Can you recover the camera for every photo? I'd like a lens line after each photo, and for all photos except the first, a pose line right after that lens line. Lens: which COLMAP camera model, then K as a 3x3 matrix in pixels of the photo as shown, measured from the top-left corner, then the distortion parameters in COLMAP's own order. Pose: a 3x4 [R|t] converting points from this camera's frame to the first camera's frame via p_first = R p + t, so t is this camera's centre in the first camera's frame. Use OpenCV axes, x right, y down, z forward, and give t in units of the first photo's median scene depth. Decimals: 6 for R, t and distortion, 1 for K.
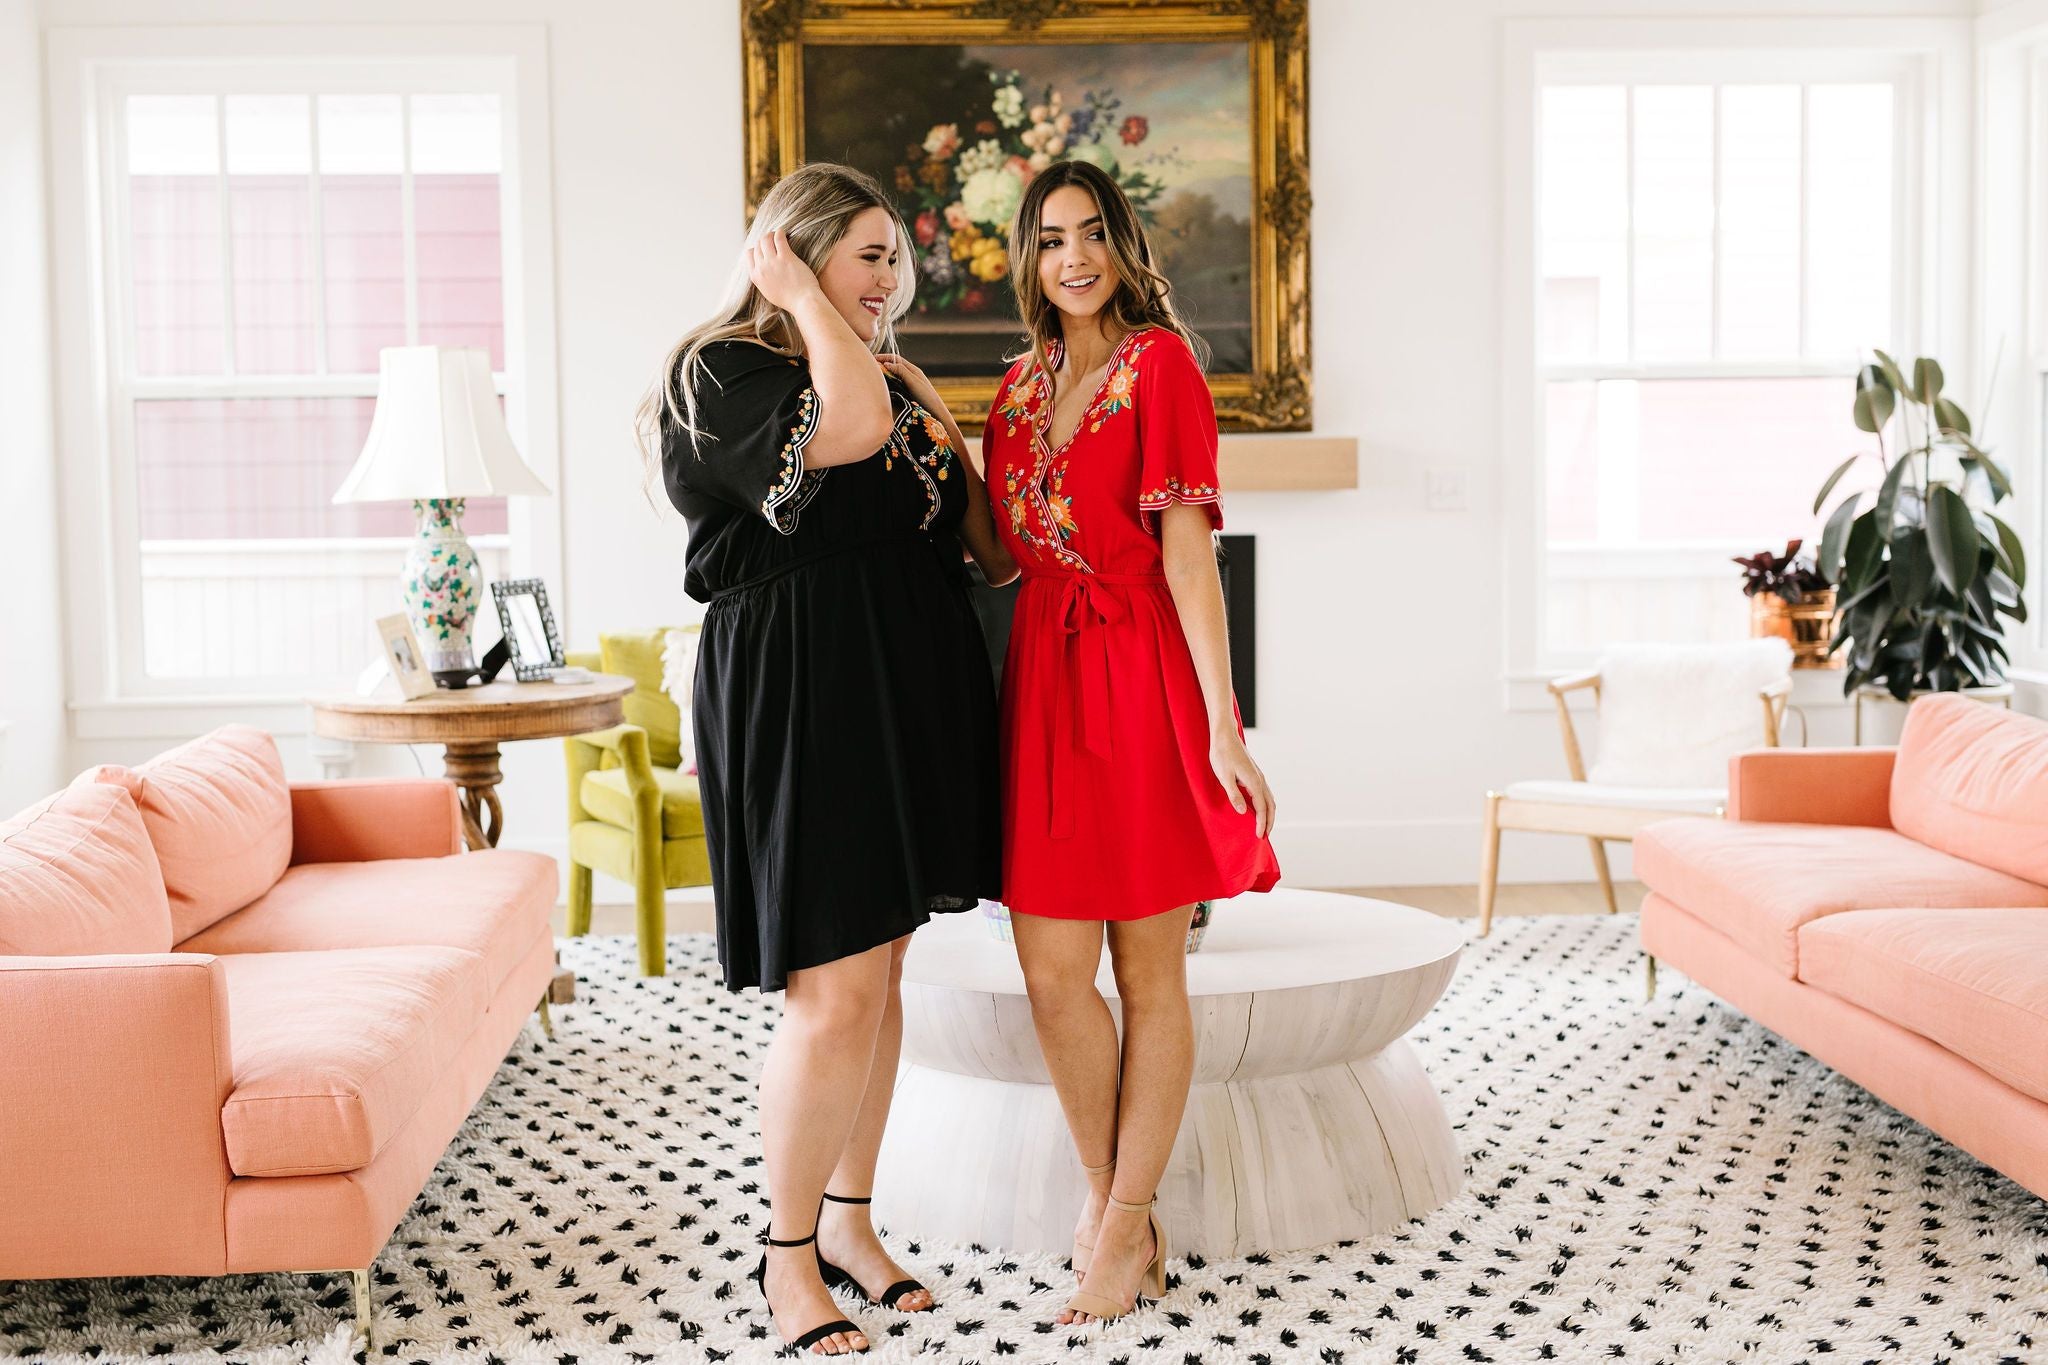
lens RADIAL K [[2892.5, 0, 1010.6], [0, 2892.5, 683.9], [0, 0, 1]] dist [-0.002532, 0.000000]
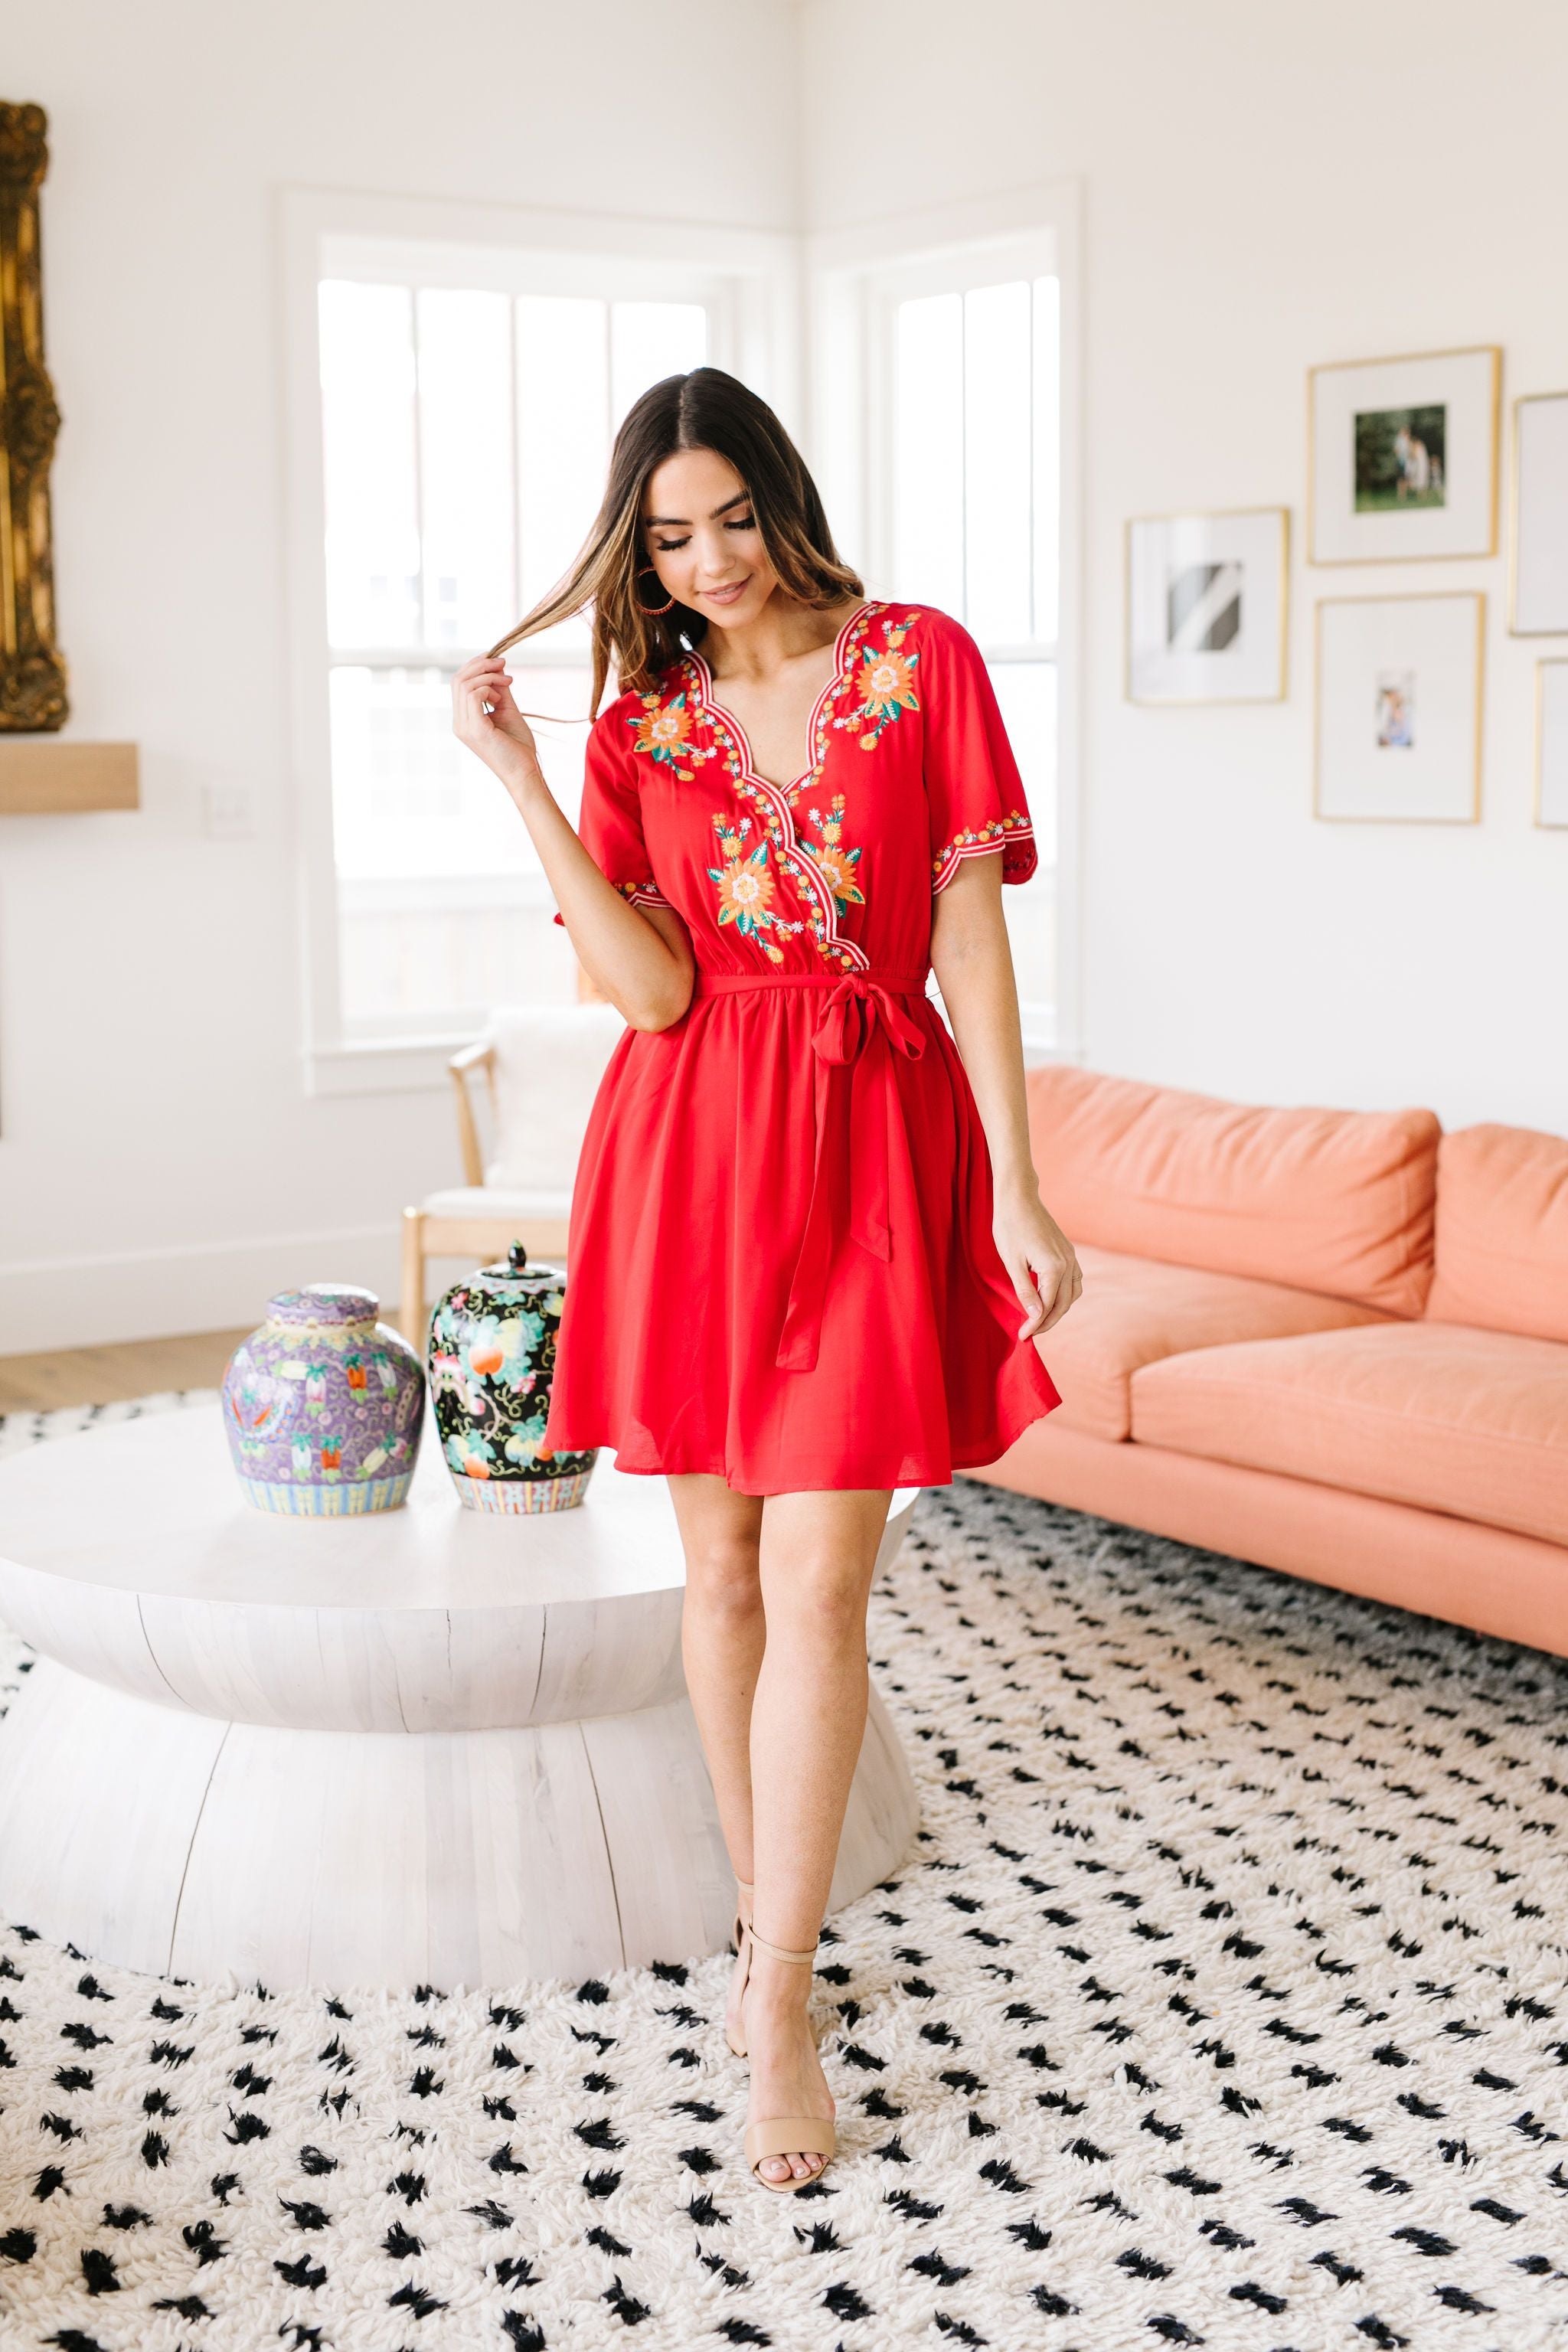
lens RADIAL K [[3321.9, 0, 788.0], [0, 3321.9, 1169.3], [0, 0, 1]] dist [-0.002532, 0.000000]
pose [[0.856580, -0.061819, 0.512298, -0.183983], [0.037455, 0.997628, 0.057759, -0.018912], [-0.514653, -0.030287, 0.856863, 0.183208]]
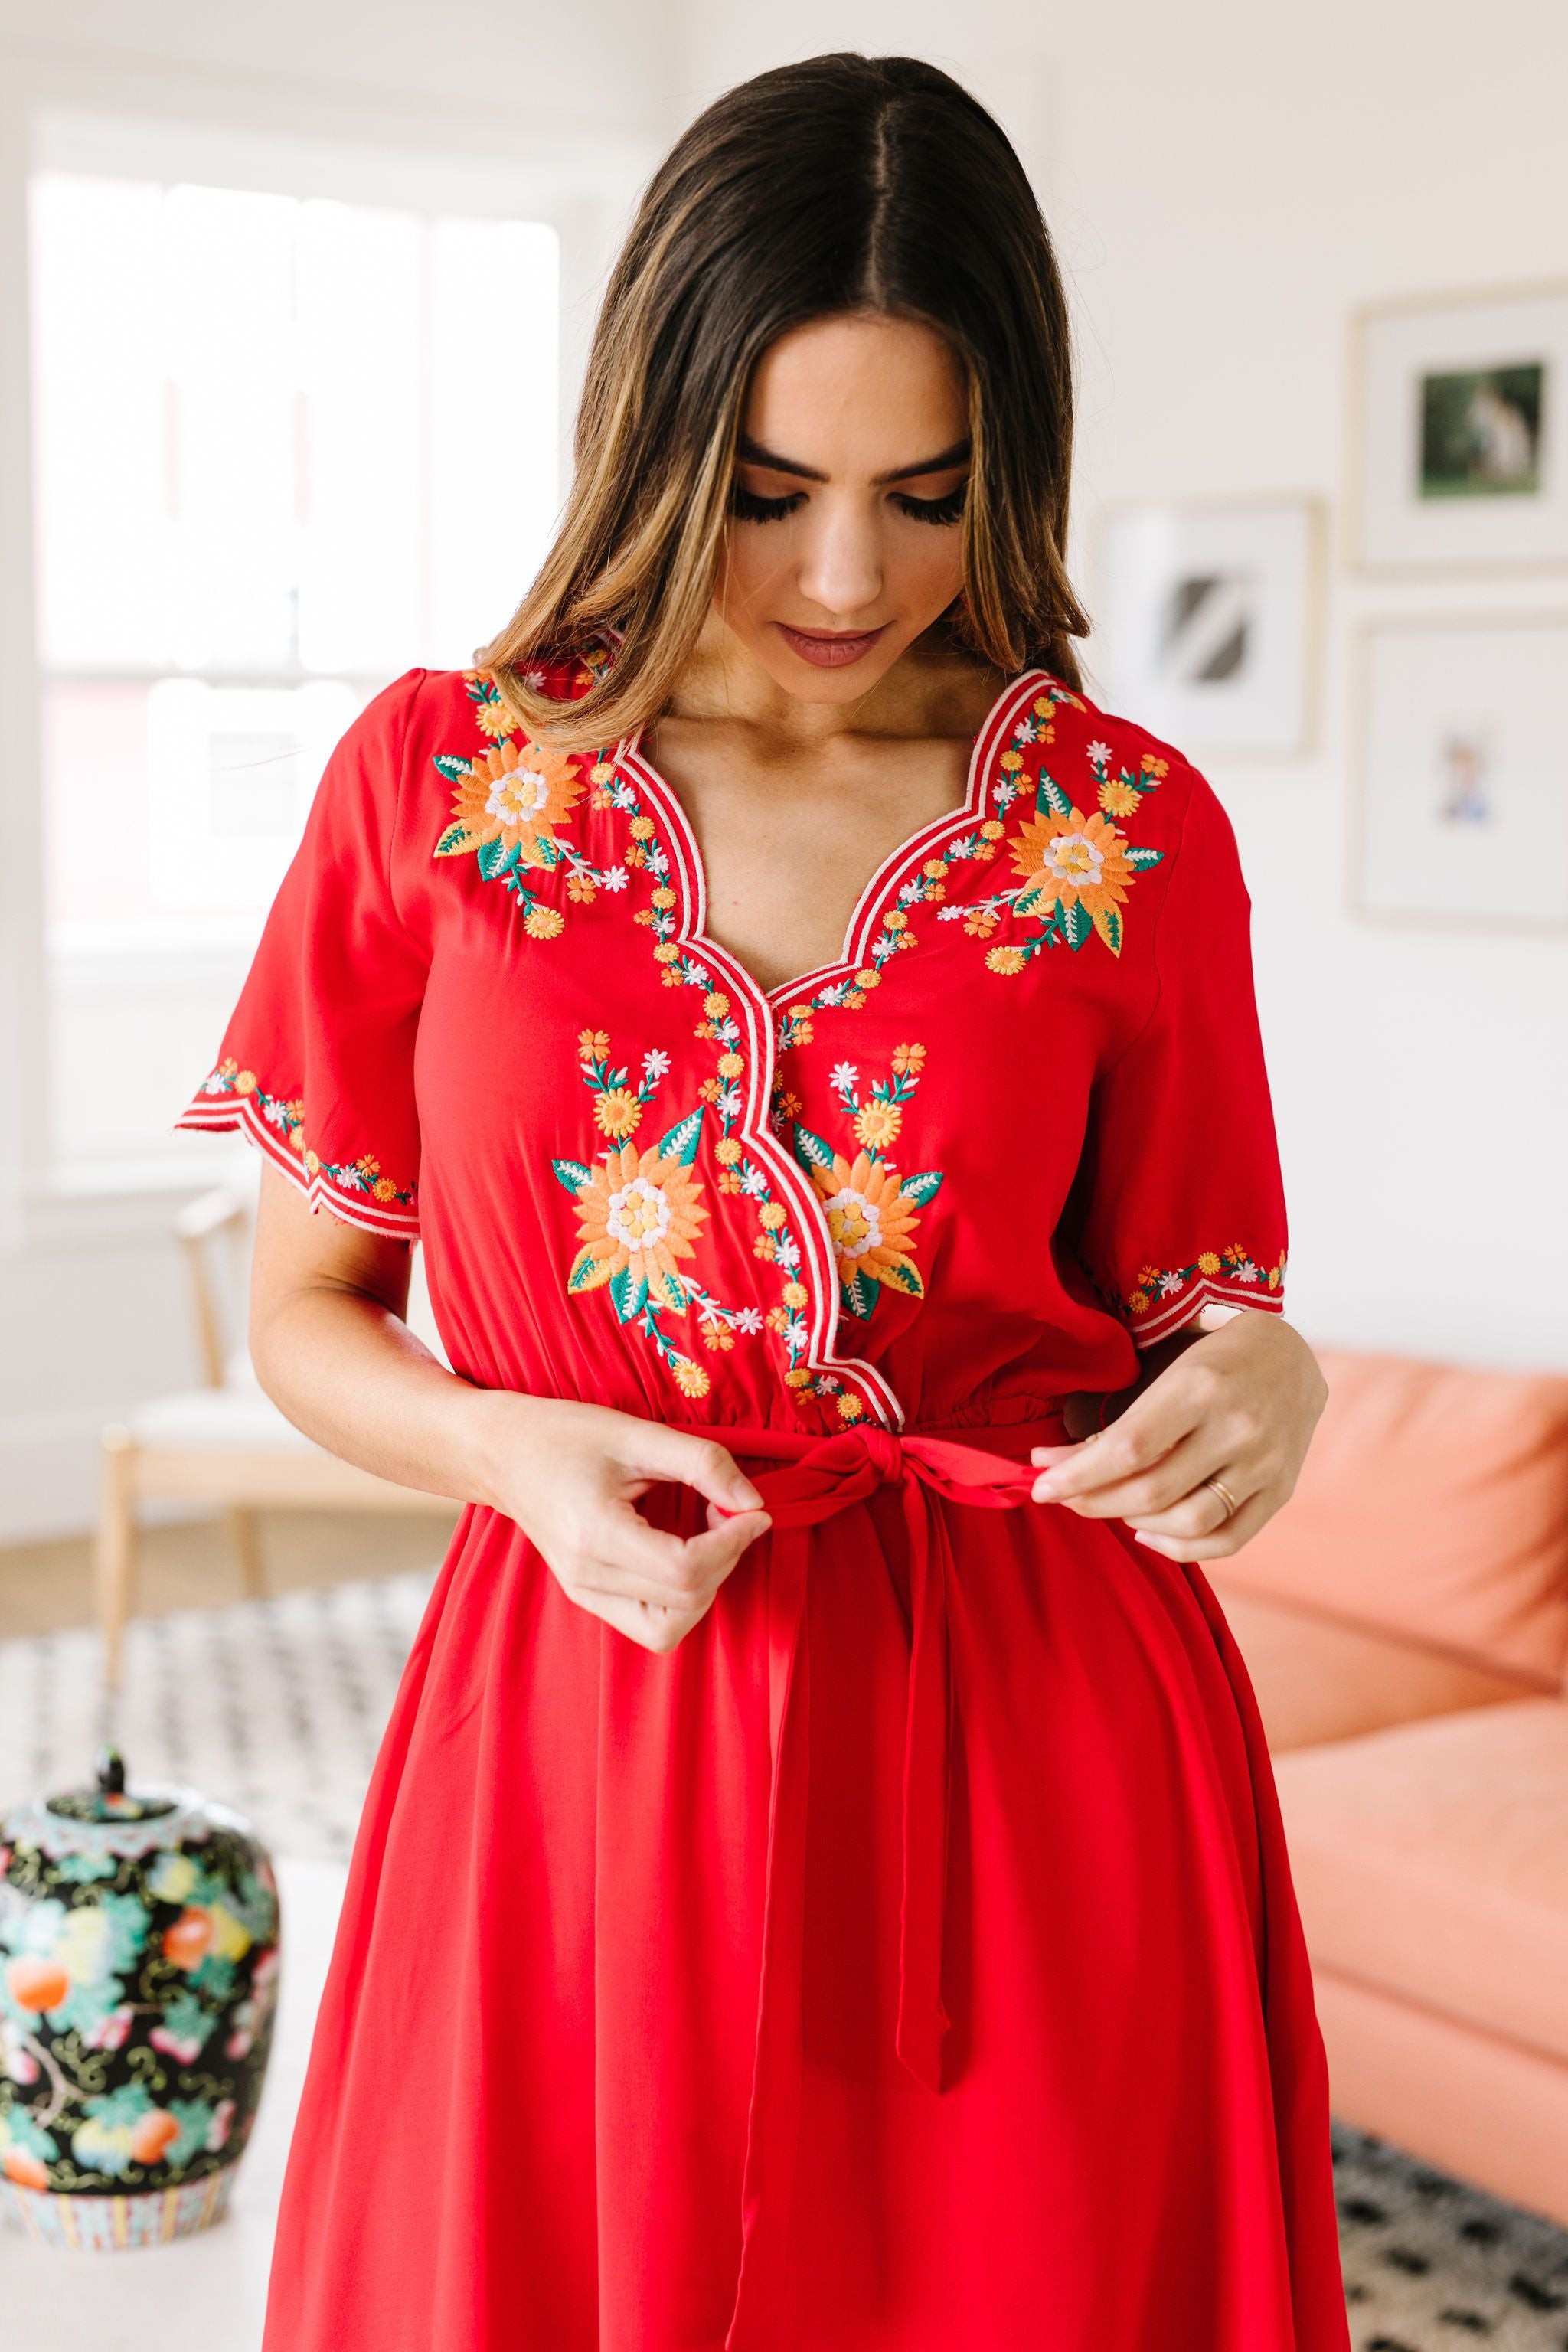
lens RADIAL K [[3321.9, 0, 785.7], [0, 3321.9, 1177.8], [0, 0, 1]] dist [-0.002532, 0.000000]
pose [[0.837374, -0.046817, 0.544622, -0.066968], [0.019067, 0.998221, 0.056495, -0.041685], [-0.546298, -0.036923, 0.836776, 0.369085]]
